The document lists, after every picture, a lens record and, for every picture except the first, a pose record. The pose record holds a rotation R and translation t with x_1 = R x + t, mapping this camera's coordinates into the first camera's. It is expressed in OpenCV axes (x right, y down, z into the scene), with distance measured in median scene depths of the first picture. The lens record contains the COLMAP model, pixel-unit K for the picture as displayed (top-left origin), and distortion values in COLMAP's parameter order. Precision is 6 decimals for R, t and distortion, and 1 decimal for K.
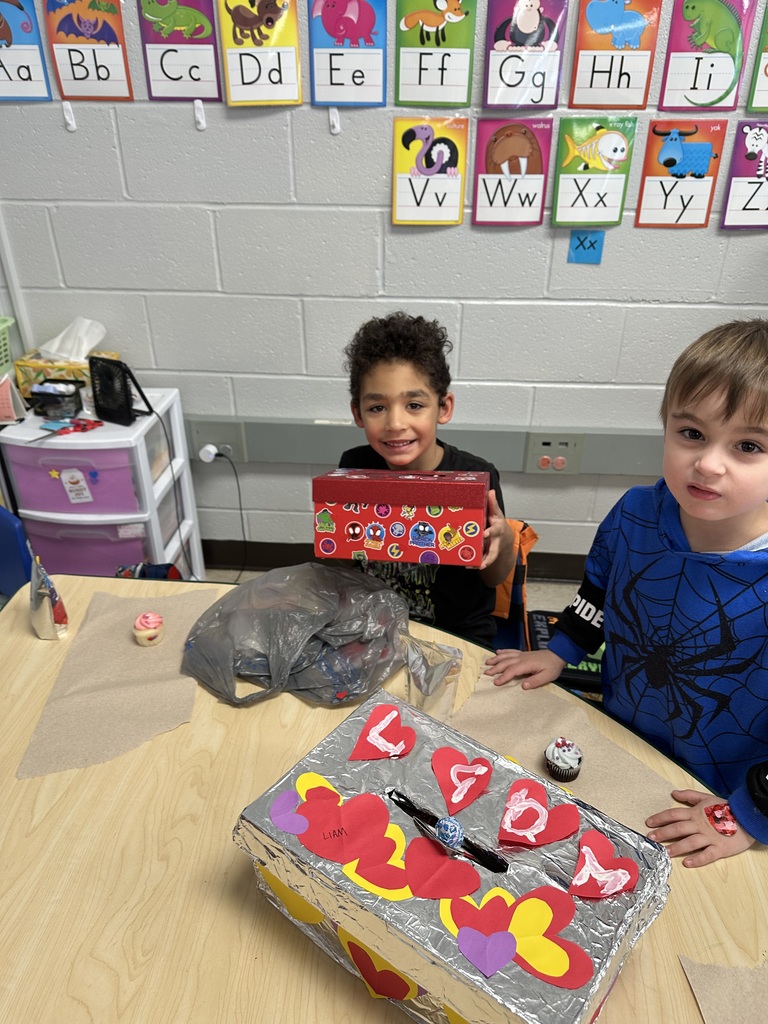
lens RADIAL K [[726.2, 0, 379.4], [0, 726.2, 516.4], [0, 0, 1]] dist [-0.001506, -0.007539]
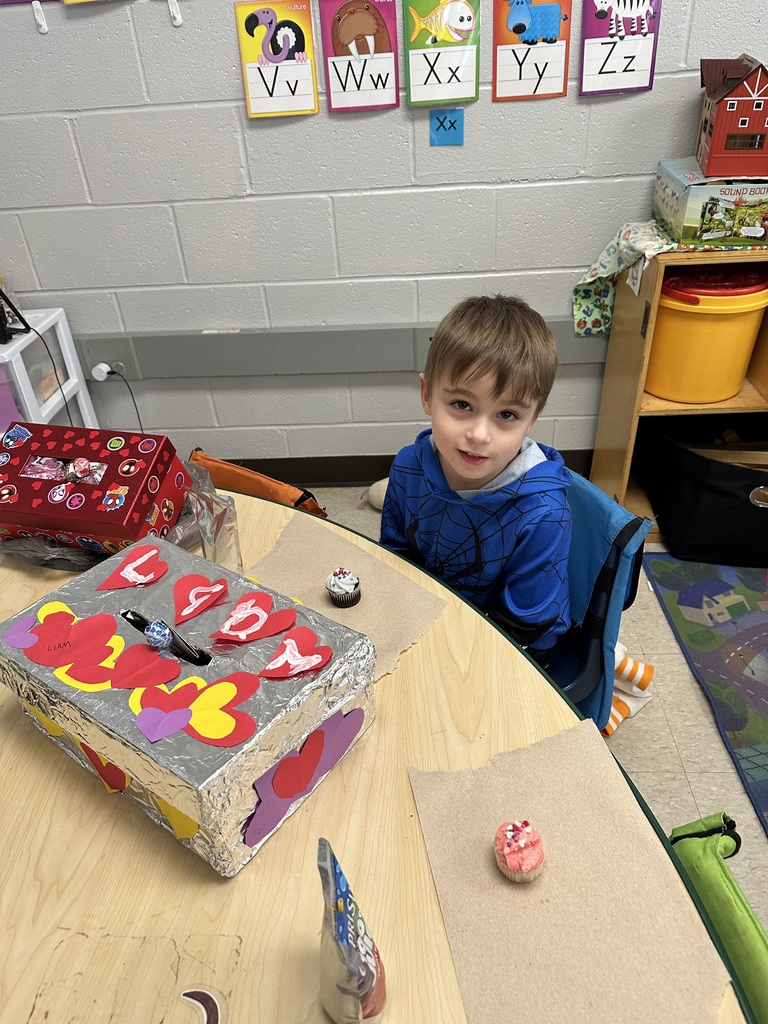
lens RADIAL K [[718.9, 0, 369.2], [0, 718.9, 515.4], [0, 0, 1]] dist [0.005579, -0.011719]
pose [[0.997575, -0.067818, -0.015657, 0.165995], [0.068770, 0.995065, 0.071533, 0.079252], [0.010729, -0.072436, 0.997315, -0.014422]]
